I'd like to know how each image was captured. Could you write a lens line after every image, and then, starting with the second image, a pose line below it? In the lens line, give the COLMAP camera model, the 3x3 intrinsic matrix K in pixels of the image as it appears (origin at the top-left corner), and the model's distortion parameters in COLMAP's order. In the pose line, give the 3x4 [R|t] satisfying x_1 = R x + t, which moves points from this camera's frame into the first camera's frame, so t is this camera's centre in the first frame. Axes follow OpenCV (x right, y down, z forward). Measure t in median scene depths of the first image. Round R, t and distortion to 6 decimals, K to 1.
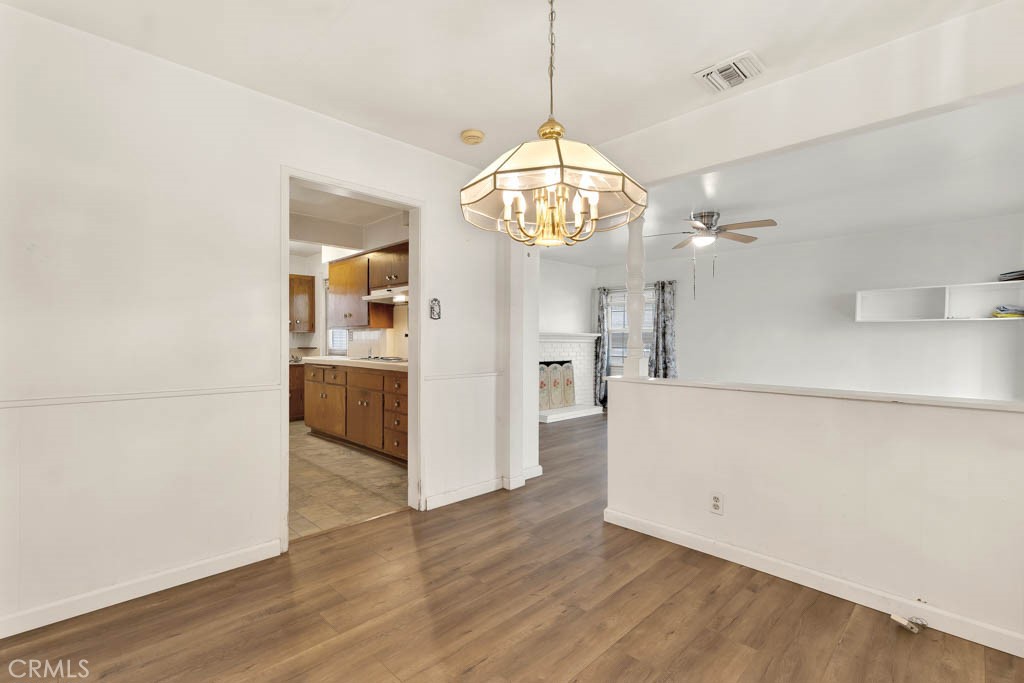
lens RADIAL K [[471.9, 0, 489.9], [0, 471.9, 340.6], [0, 0, 1]] dist [-0.002843, -0.000220]
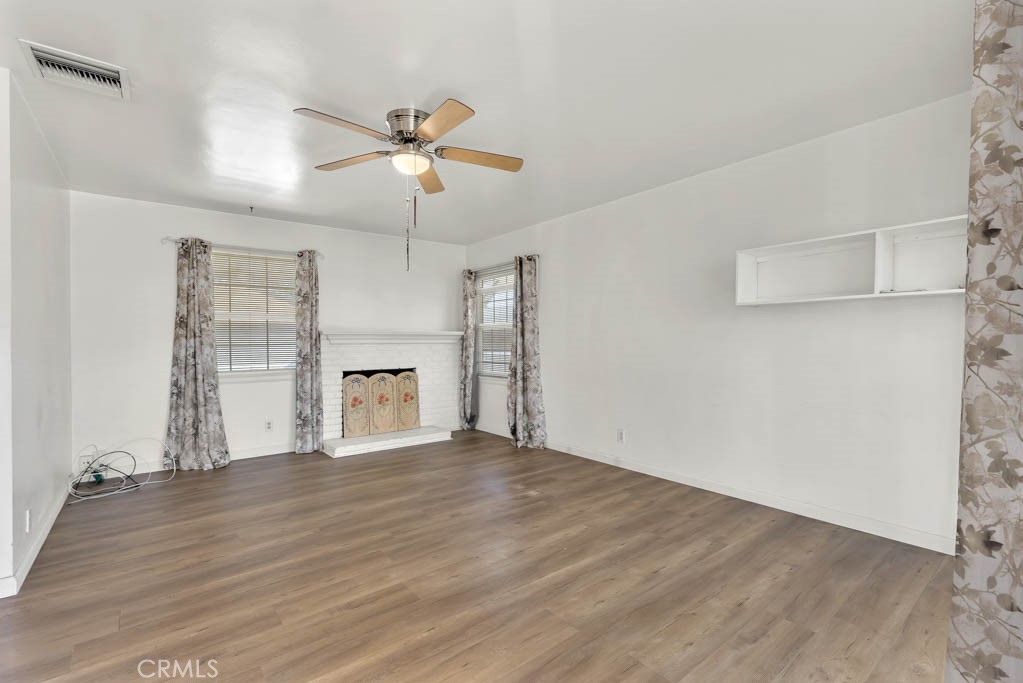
lens RADIAL K [[467.6, 0, 498.6], [0, 467.6, 341.3], [0, 0, 1]] dist [0.002943, 0.000241]
pose [[0.995051, -0.010769, -0.098777, 0.384296], [0.010881, 0.999941, 0.000593, 0.001040], [0.098765, -0.001665, 0.995109, 0.282294]]
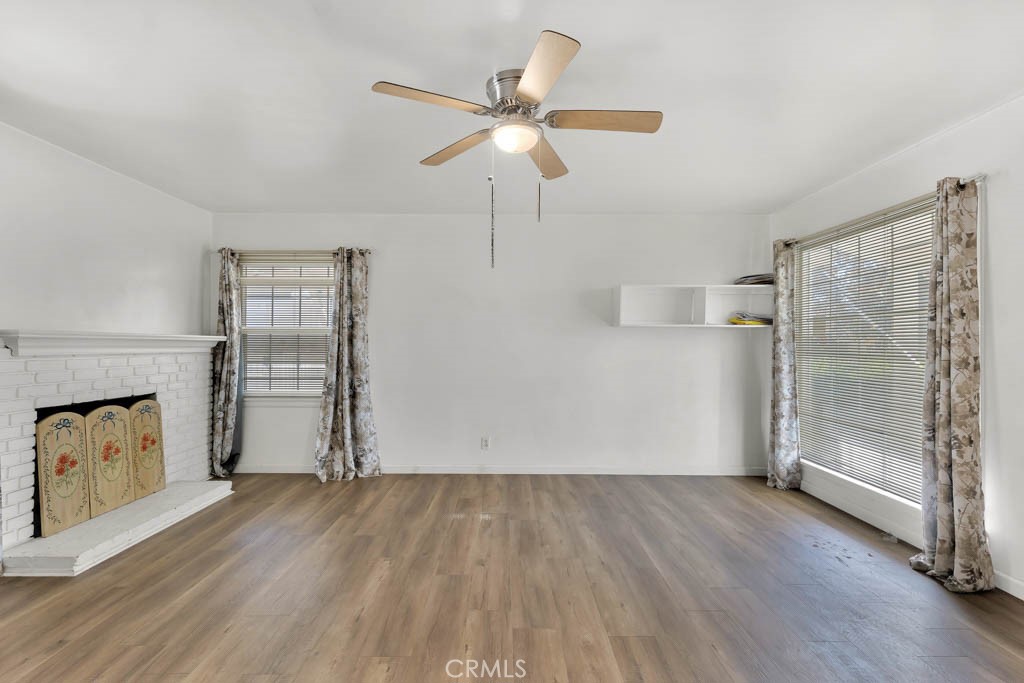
lens RADIAL K [[471.1, 0, 516.1], [0, 471.1, 341.3], [0, 0, 1]] dist [0.001251, -0.000139]
pose [[0.675630, 0.004376, 0.737228, 0.071276], [-0.001259, 0.999988, -0.004782, -0.007271], [-0.737240, 0.002303, 0.675627, 0.431349]]
